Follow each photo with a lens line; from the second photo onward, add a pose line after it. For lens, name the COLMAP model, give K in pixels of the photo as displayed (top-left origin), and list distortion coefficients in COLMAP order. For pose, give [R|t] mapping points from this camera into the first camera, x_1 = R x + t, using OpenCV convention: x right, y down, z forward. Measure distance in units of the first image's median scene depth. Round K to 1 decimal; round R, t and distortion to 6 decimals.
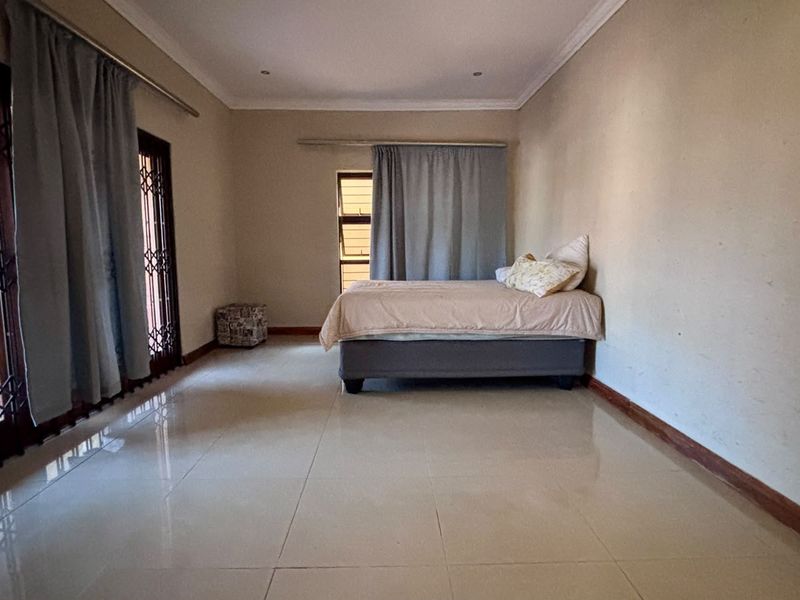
lens RADIAL K [[428.7, 0, 396.4], [0, 428.7, 299.3], [0, 0, 1]] dist [-0.000555, -0.005996]
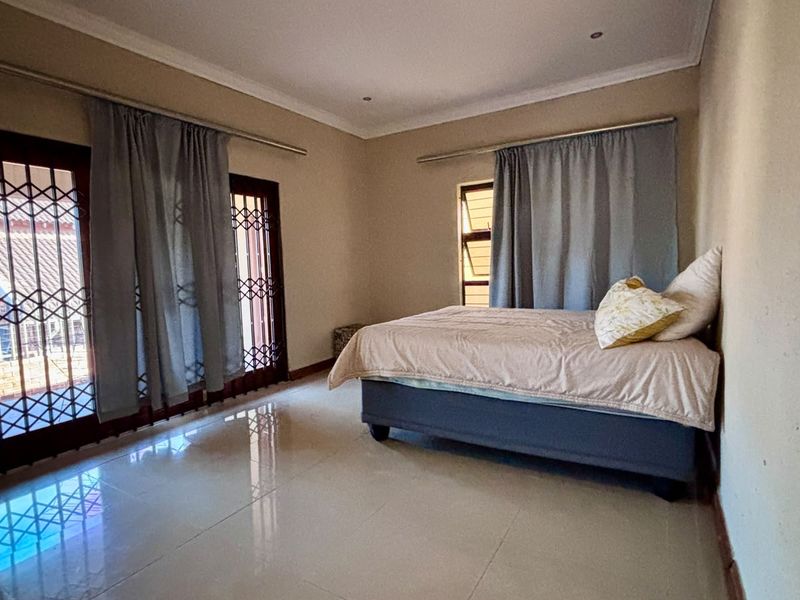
lens RADIAL K [[428.7, 0, 399.0], [0, 428.7, 295.5], [0, 0, 1]] dist [-0.000555, -0.005996]
pose [[0.840947, 0.014303, -0.540929, 0.401062], [-0.032207, 0.999201, -0.023650, -0.056326], [0.540158, 0.037310, 0.840736, 0.262947]]
